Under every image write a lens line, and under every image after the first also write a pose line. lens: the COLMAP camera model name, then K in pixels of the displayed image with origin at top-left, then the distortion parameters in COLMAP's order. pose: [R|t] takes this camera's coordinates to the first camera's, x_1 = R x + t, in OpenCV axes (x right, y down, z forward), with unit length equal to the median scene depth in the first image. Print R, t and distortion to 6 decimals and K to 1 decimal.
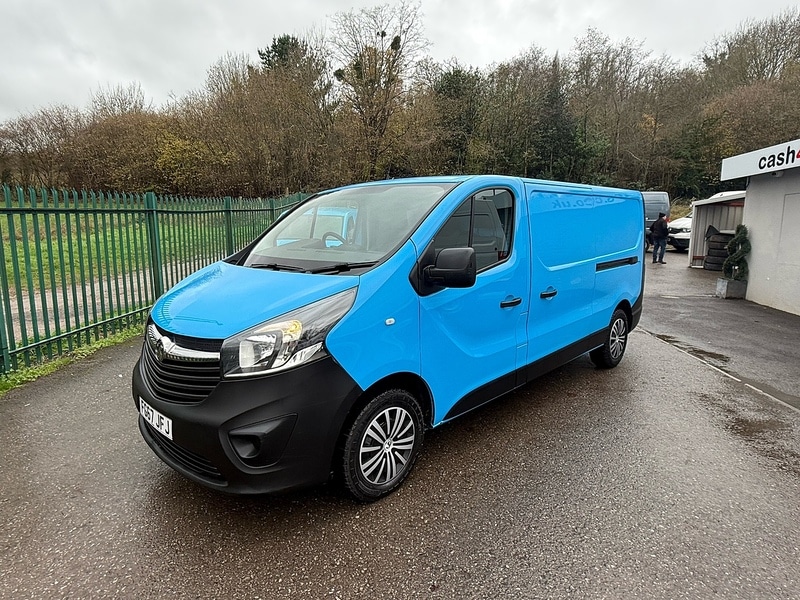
lens RADIAL K [[594.5, 0, 401.2], [0, 594.5, 299.6], [0, 0, 1]] dist [-0.000109, 0.004118]
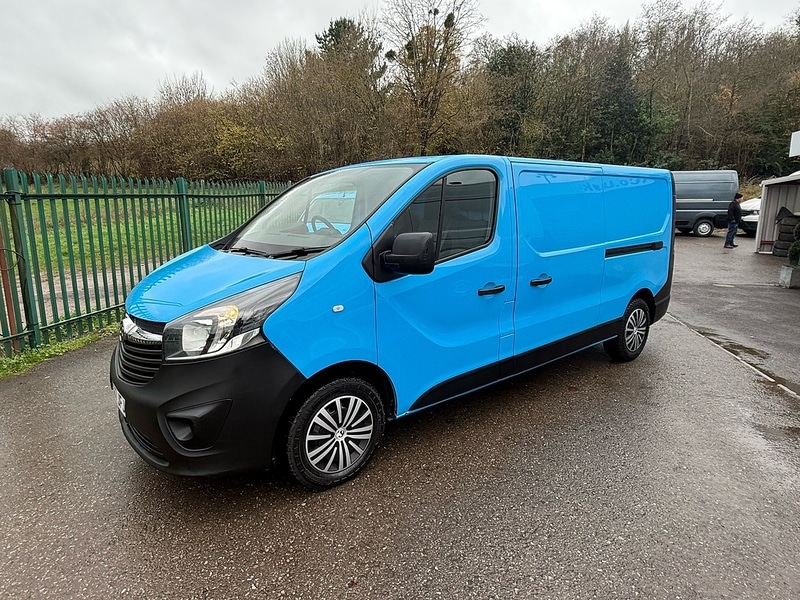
lens RADIAL K [[589.5, 0, 383.7], [0, 589.5, 303.8], [0, 0, 1]] dist [0.003119, -0.002485]
pose [[0.988661, 0.019794, -0.148857, 0.100373], [-0.014384, 0.999199, 0.037334, -0.003938], [0.149477, -0.034770, 0.988154, 0.029673]]
